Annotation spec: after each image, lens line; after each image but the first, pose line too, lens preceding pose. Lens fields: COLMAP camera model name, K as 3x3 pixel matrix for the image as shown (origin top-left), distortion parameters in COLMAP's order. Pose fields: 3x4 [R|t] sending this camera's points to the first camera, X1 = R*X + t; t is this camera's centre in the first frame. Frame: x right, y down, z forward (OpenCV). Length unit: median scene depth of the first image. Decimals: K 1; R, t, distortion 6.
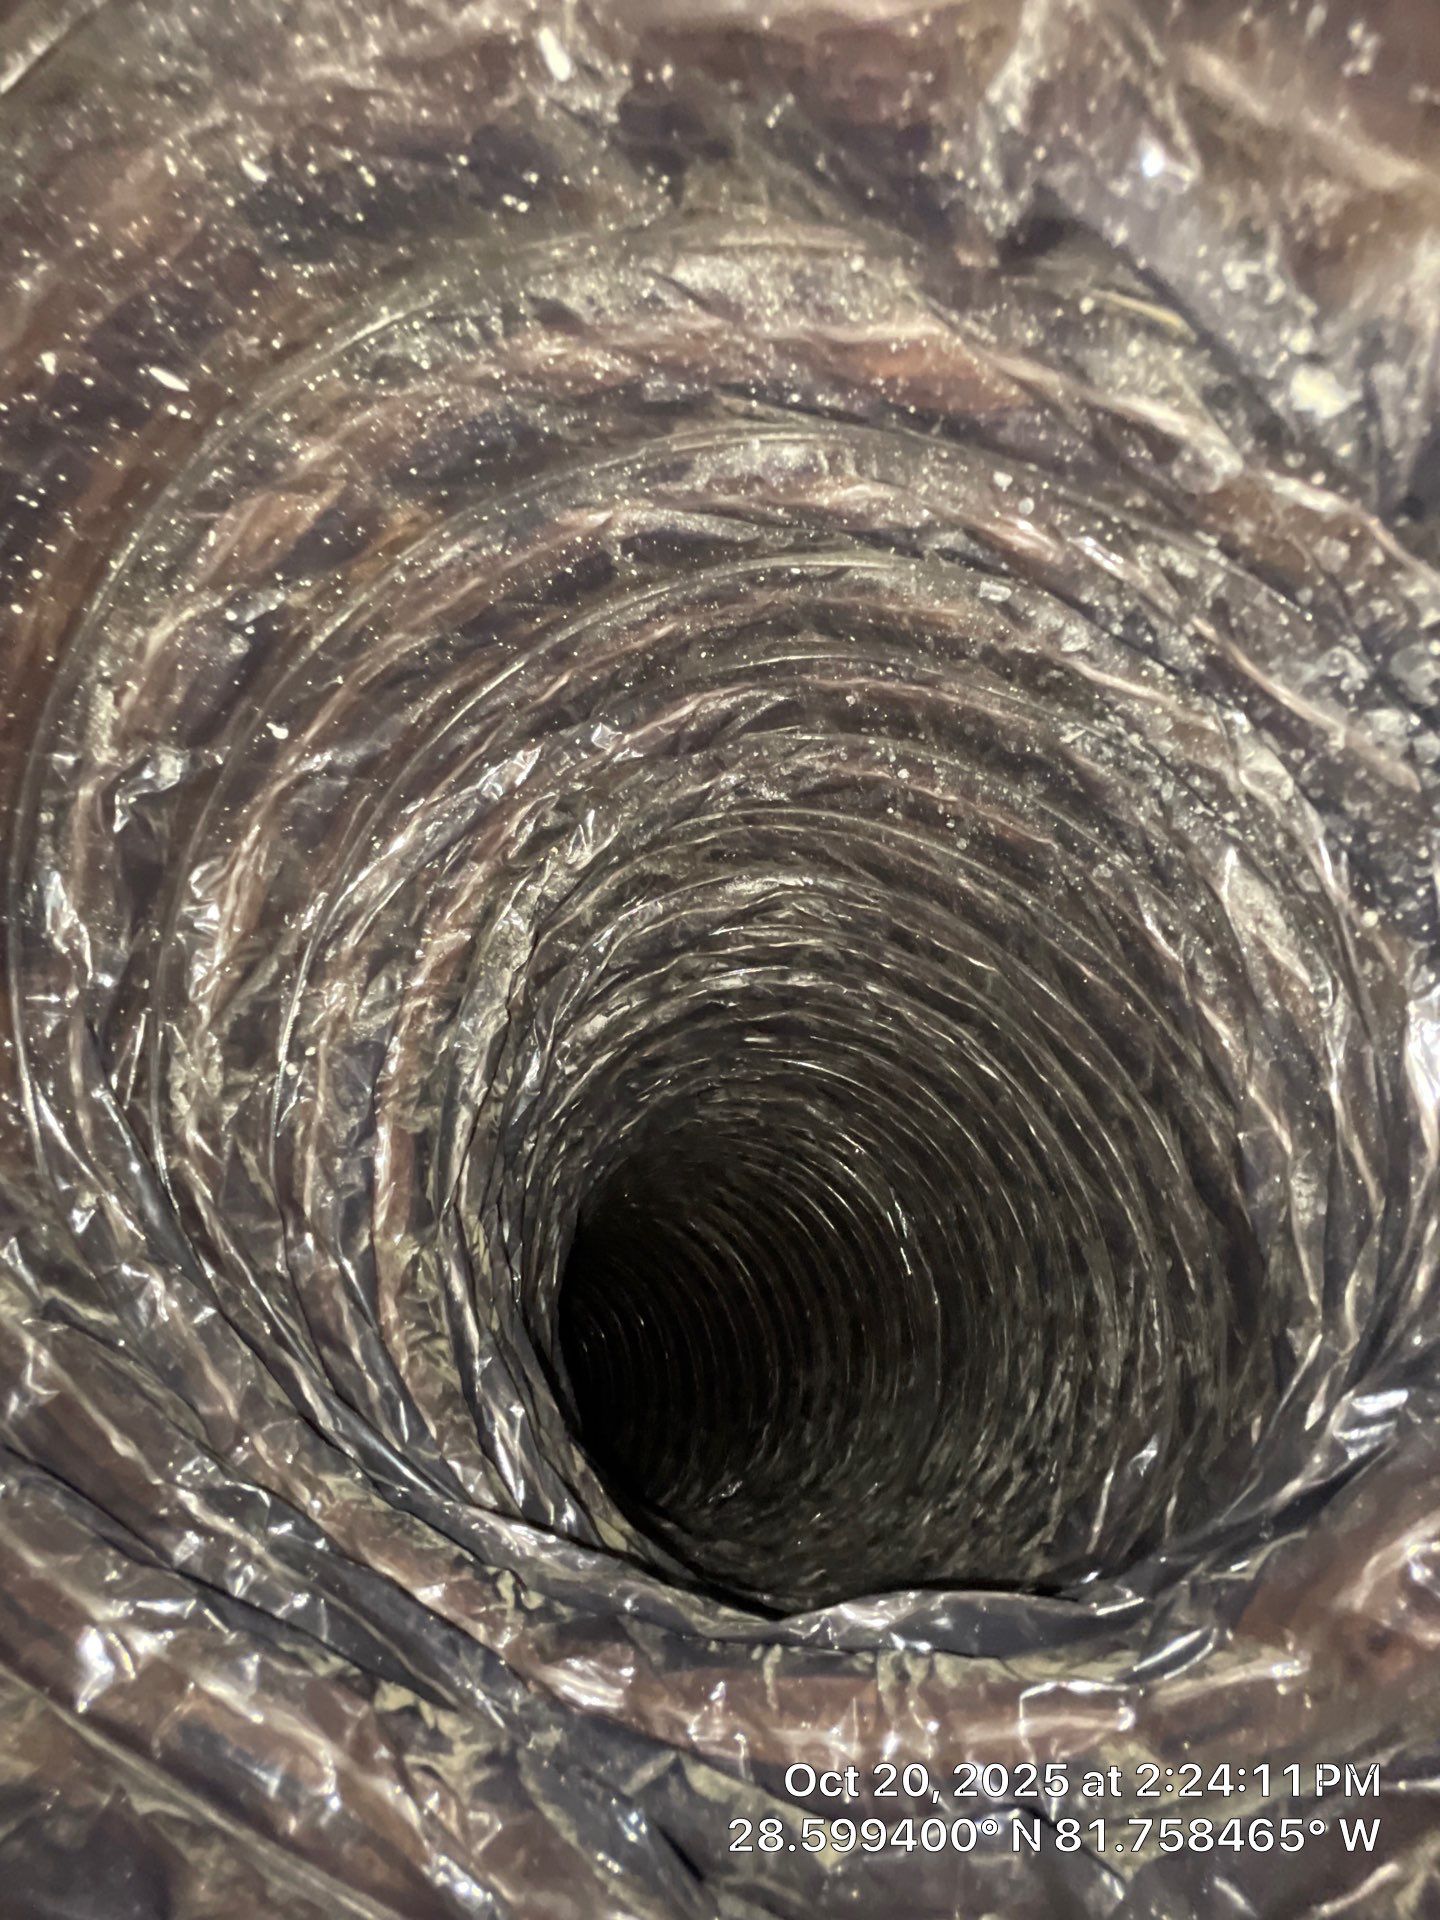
lens RADIAL K [[773.0, 0, 724.5], [0, 773.0, 958.5], [0, 0, 1]] dist [-0.001449, -0.000383]
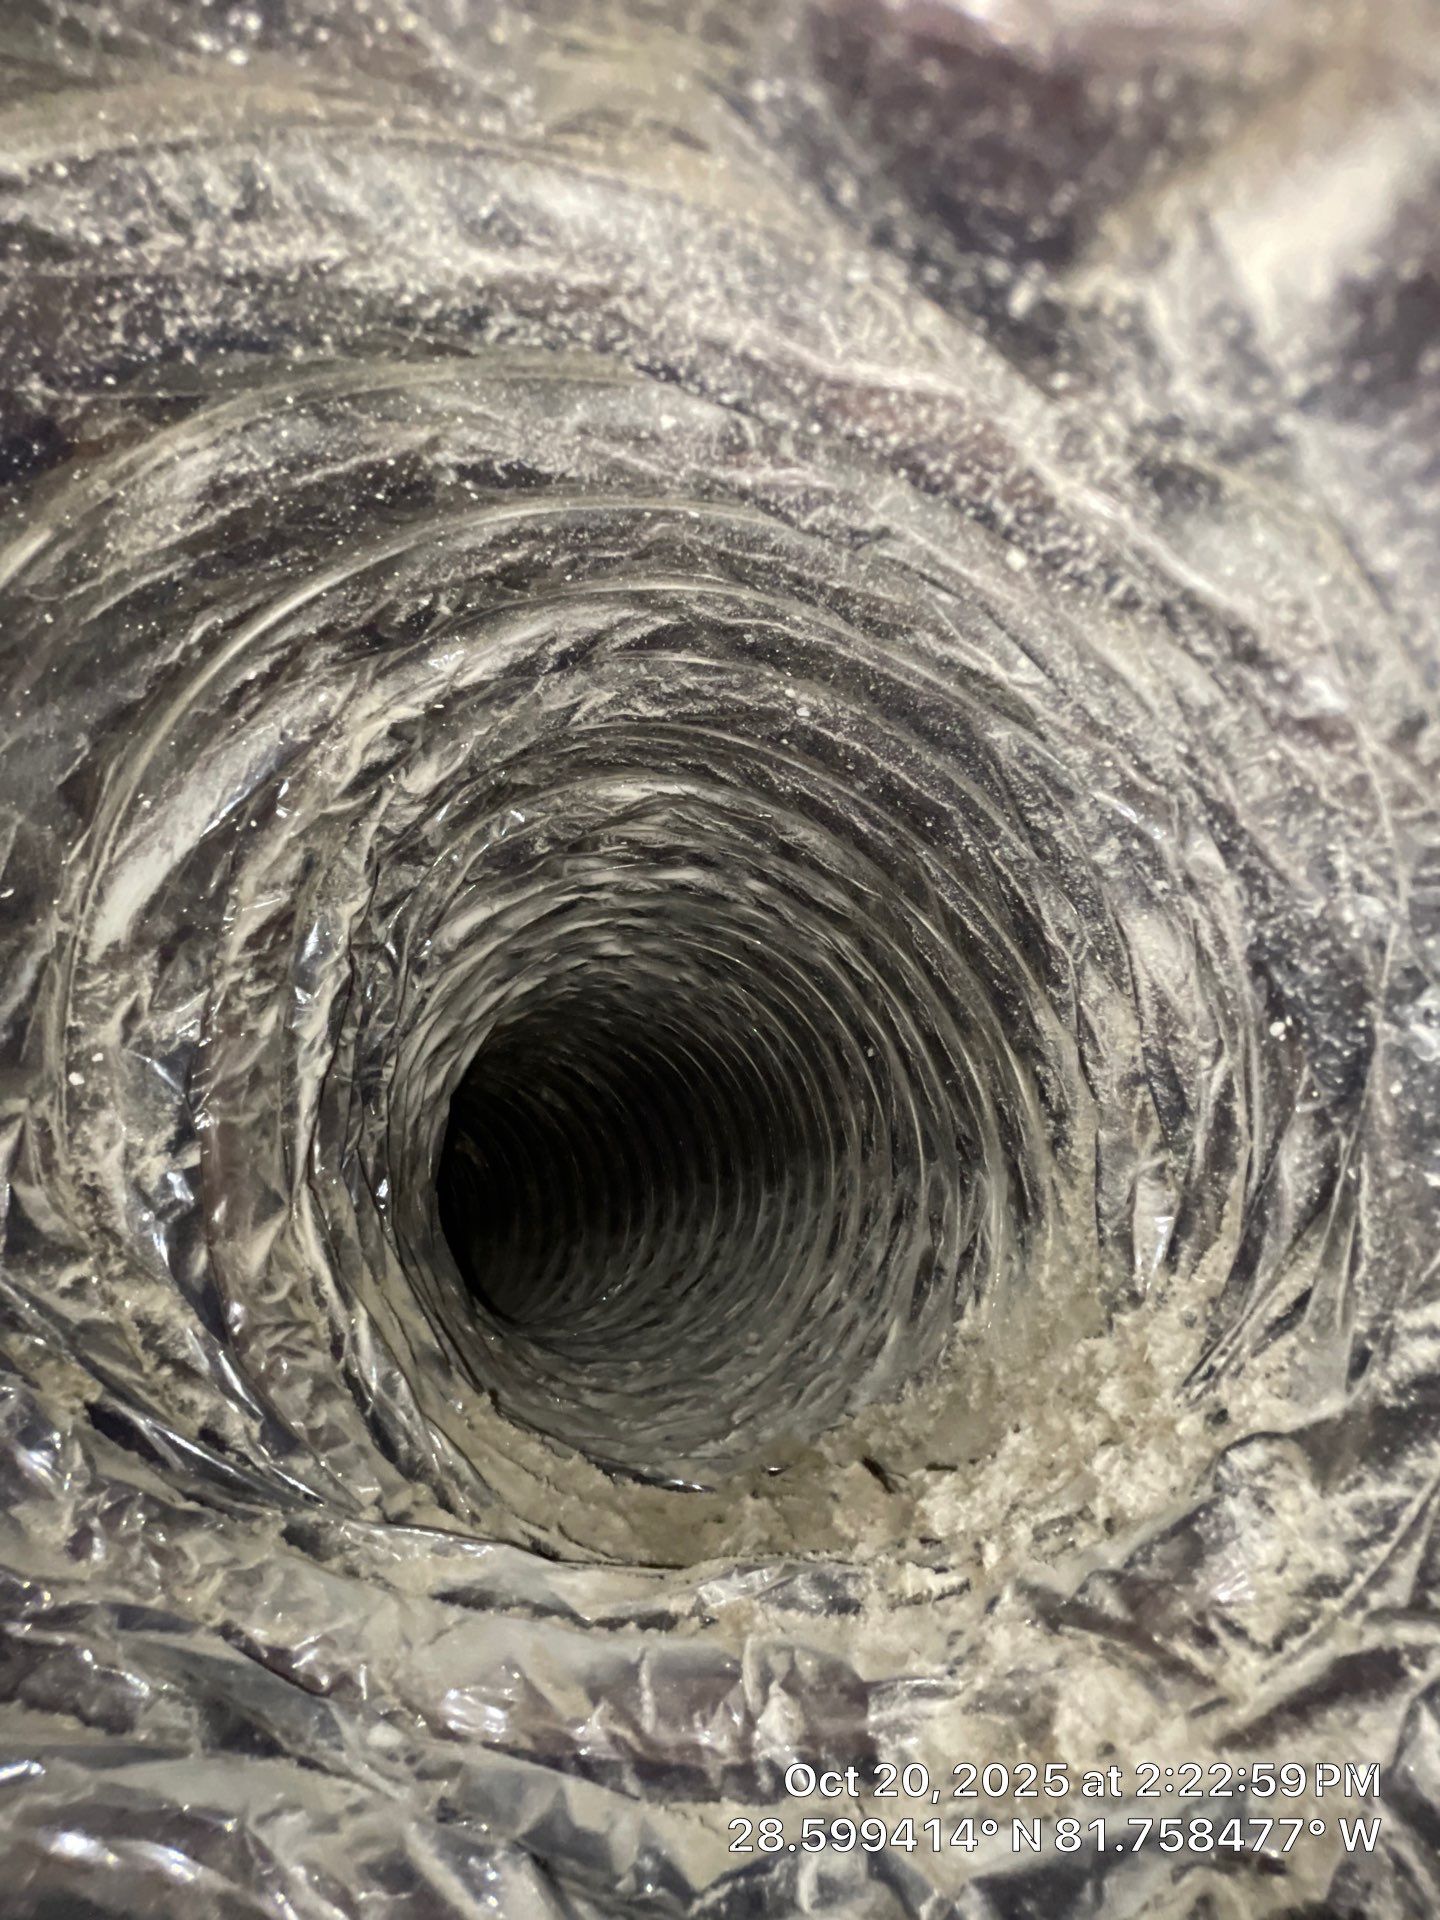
lens RADIAL K [[768.7, 0, 733.8], [0, 768.7, 960.0], [0, 0, 1]] dist [0.000523, -0.009867]
pose [[0.982554, -0.021296, 0.184753, -0.014688], [-0.026927, 0.966665, 0.254626, -0.188151], [-0.184017, -0.255158, 0.949227, 0.111625]]
